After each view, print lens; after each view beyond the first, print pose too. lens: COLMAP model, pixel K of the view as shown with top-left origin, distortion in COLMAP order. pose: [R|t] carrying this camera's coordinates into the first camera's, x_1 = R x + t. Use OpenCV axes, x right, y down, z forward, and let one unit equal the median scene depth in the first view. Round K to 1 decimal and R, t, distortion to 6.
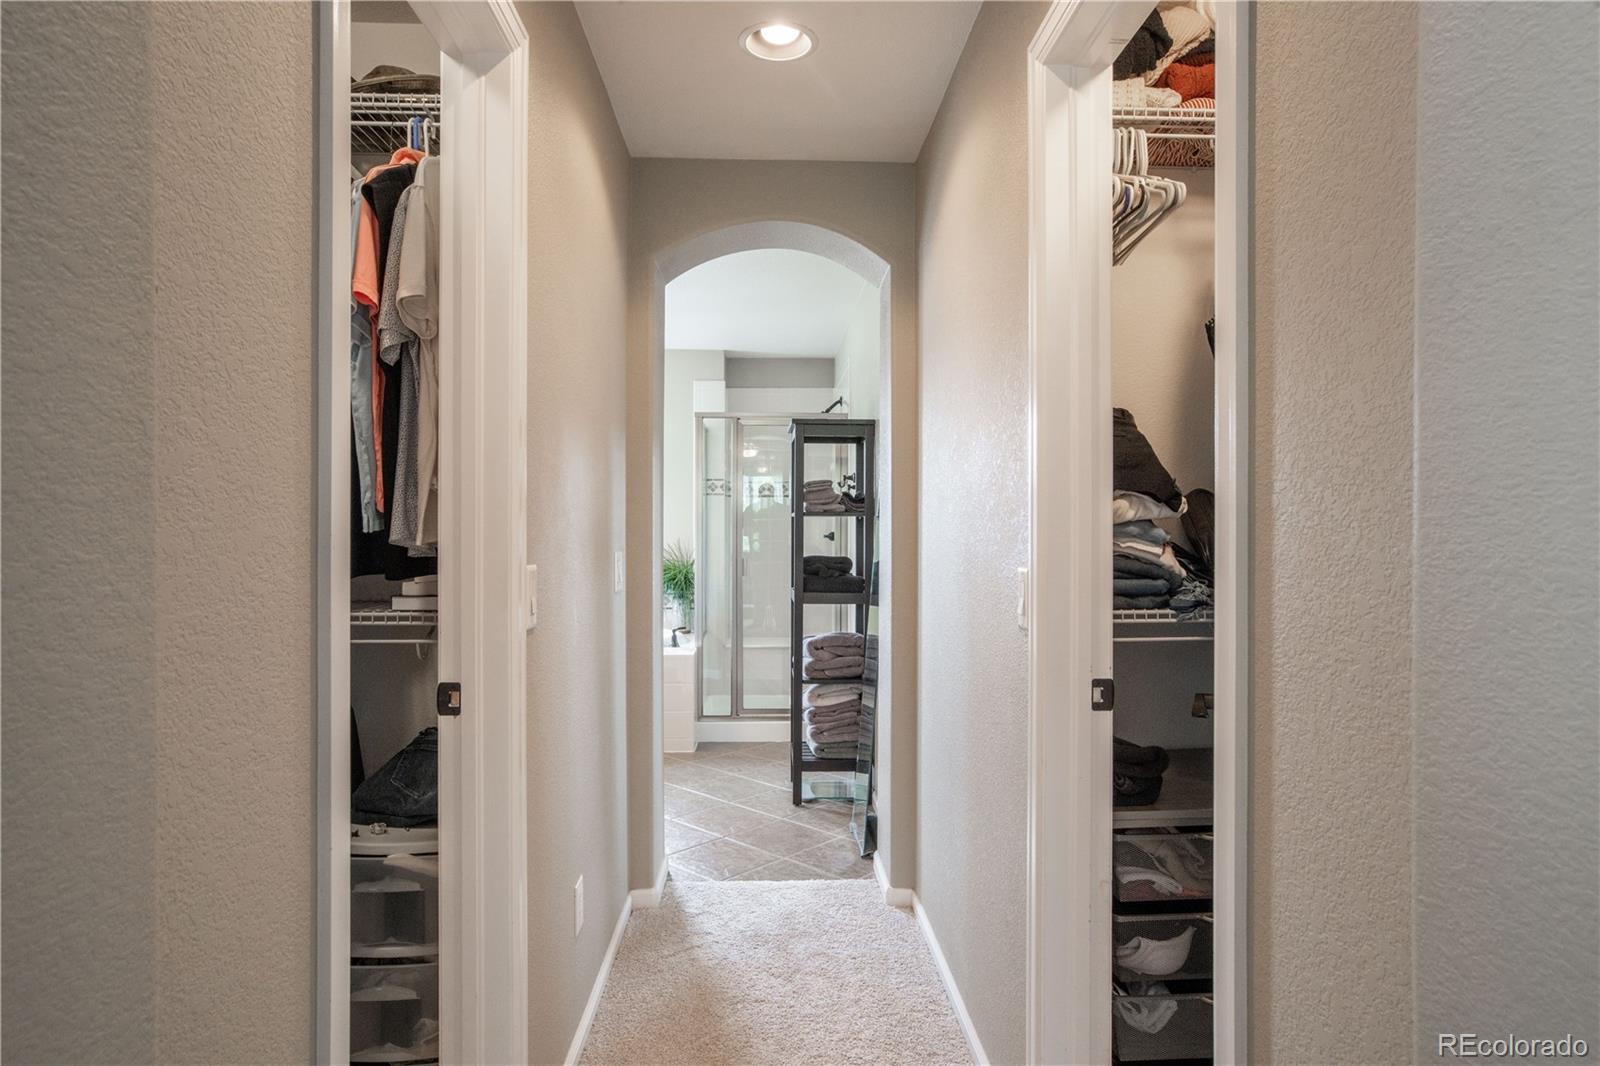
lens RADIAL K [[918.8, 0, 800.0], [0, 918.8, 533.0], [0, 0, 1]] dist [0.000229, -0.000049]
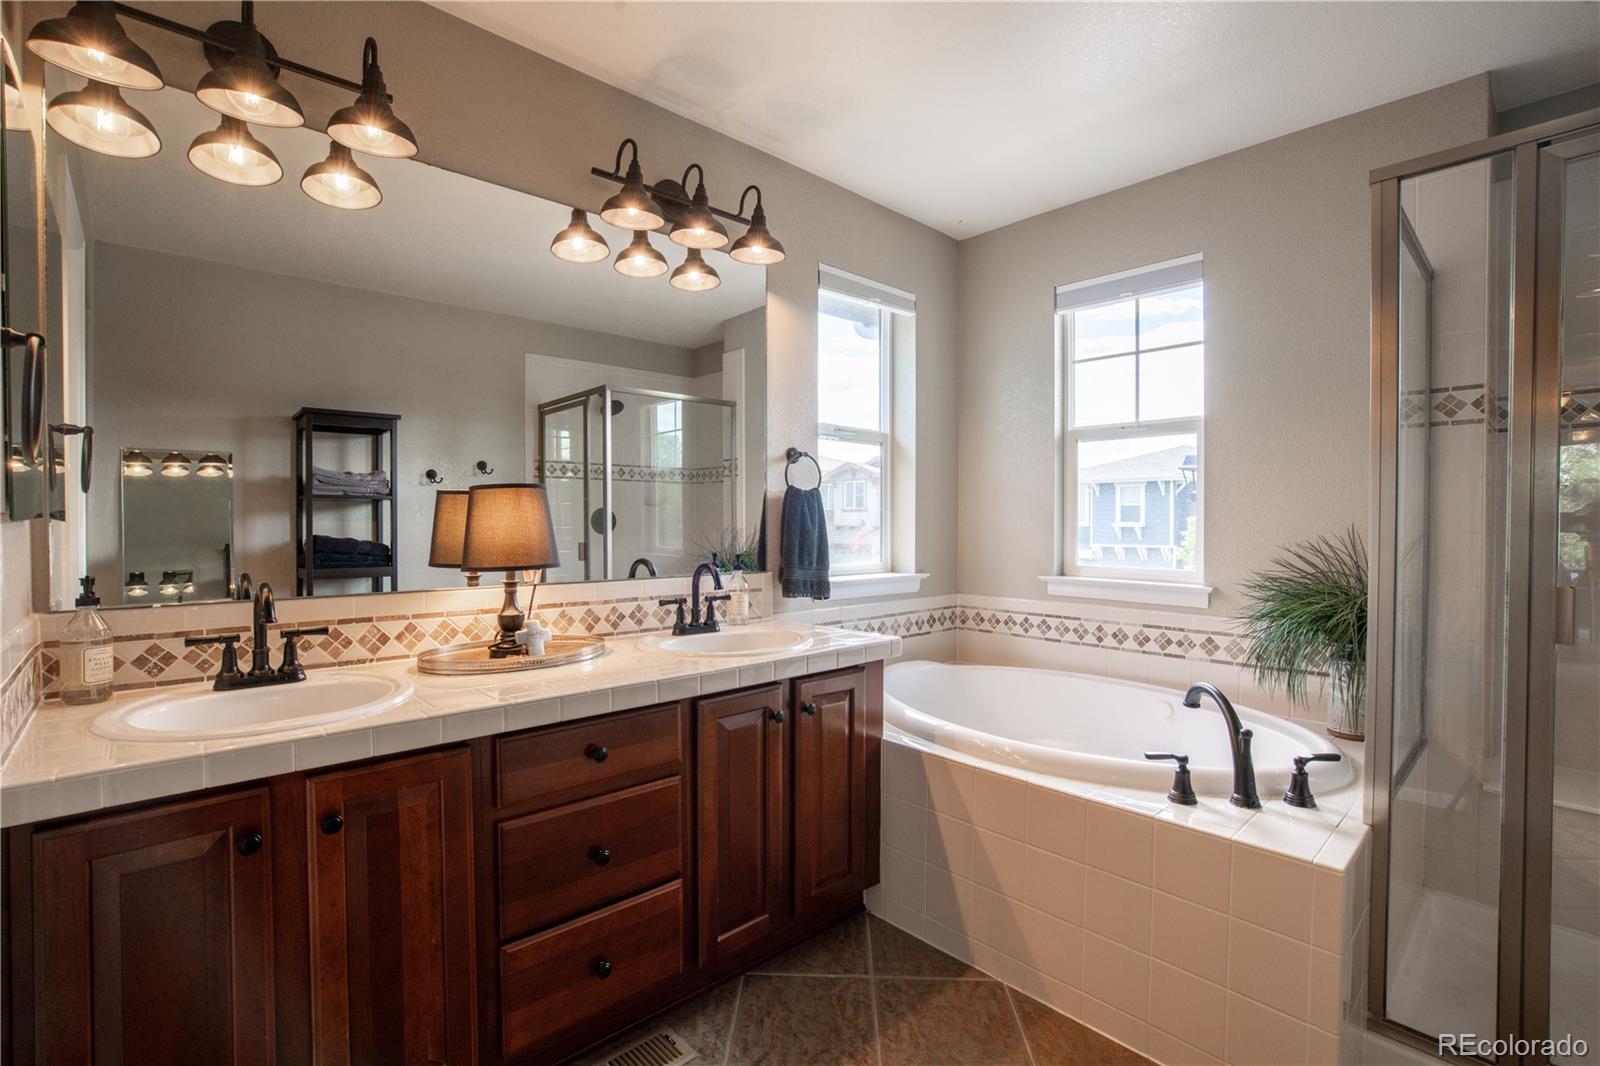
lens RADIAL K [[734.5, 0, 800.3], [0, 734.5, 527.2], [0, 0, 1]] dist [-0.050374, 0.019291]
pose [[0.653529, 0.010925, -0.756823, -0.047928], [-0.006434, 0.999940, 0.008878, 0.006817], [0.756874, -0.000933, 0.653560, 0.655882]]
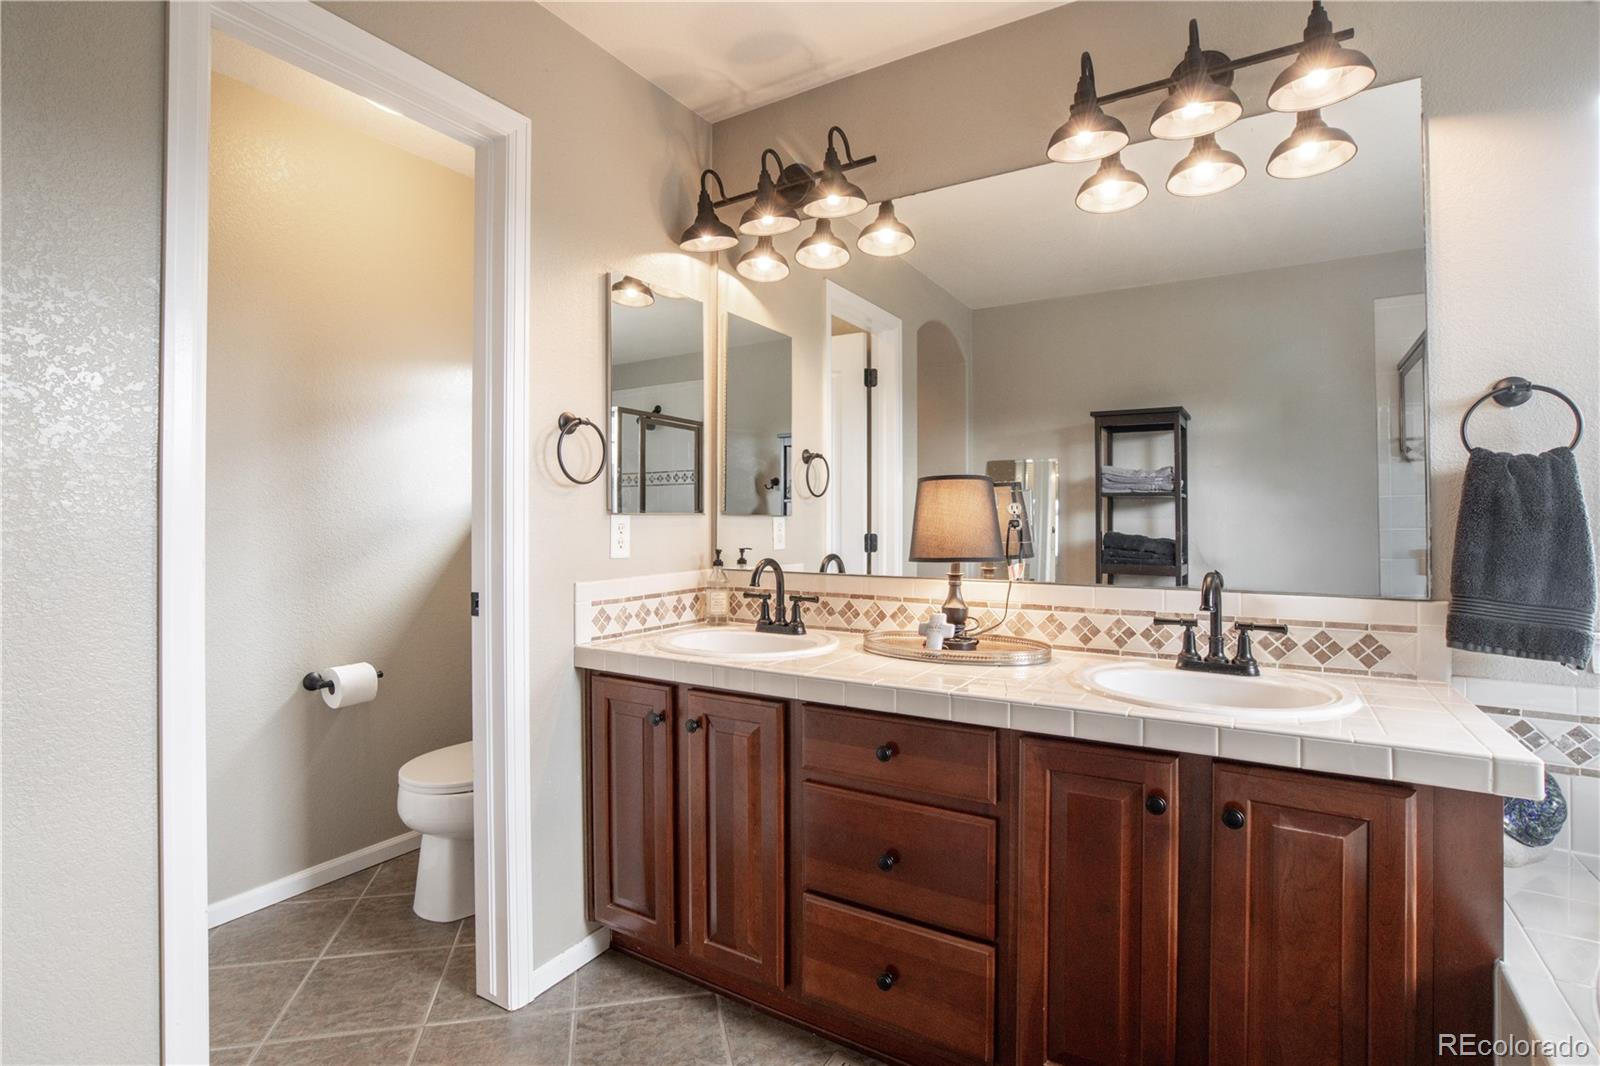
lens RADIAL K [[734.5, 0, 800.3], [0, 734.5, 527.2], [0, 0, 1]] dist [-0.050374, 0.019291]
pose [[-0.537782, 0.013853, -0.842970, -0.094876], [-0.000978, 0.999854, 0.017055, 0.009469], [0.843083, 0.009997, -0.537690, 1.314623]]
